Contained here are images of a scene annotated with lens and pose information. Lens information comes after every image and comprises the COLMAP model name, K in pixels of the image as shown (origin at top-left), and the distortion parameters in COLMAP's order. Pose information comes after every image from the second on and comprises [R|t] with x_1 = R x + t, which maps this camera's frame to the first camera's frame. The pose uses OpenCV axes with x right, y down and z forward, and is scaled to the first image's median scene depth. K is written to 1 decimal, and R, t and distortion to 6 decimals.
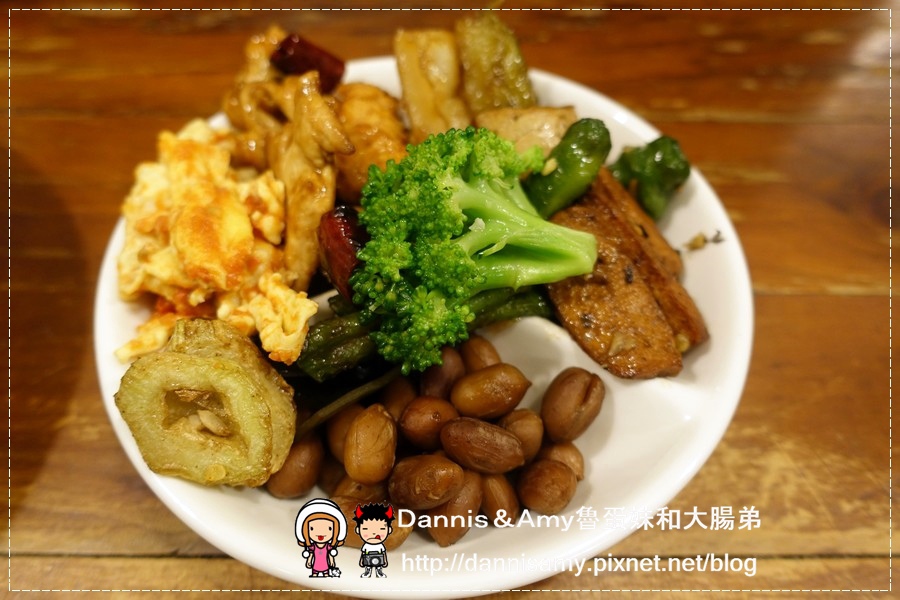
lens RADIAL K [[697.4, 0, 450.0], [0, 697.4, 300.0], [0, 0, 1]] dist [-0.001874, -0.000147]
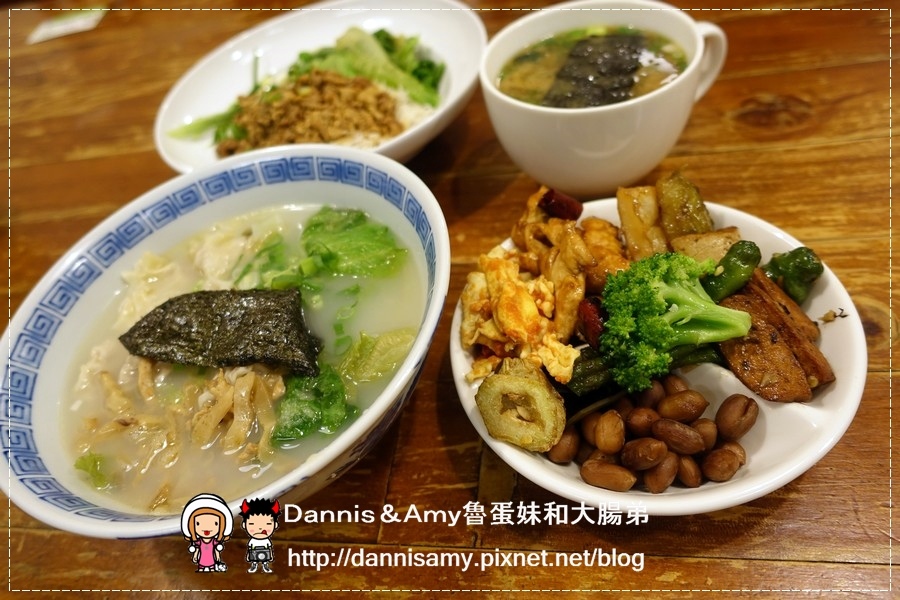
lens RADIAL K [[602.8, 0, 450.0], [0, 602.8, 300.0], [0, 0, 1]] dist [0.001104, 0.001505]
pose [[0.954525, -0.006170, -0.298069, -0.040907], [-0.024574, 0.994755, -0.099288, 0.034224], [0.297118, 0.102098, 0.949367, -0.552817]]
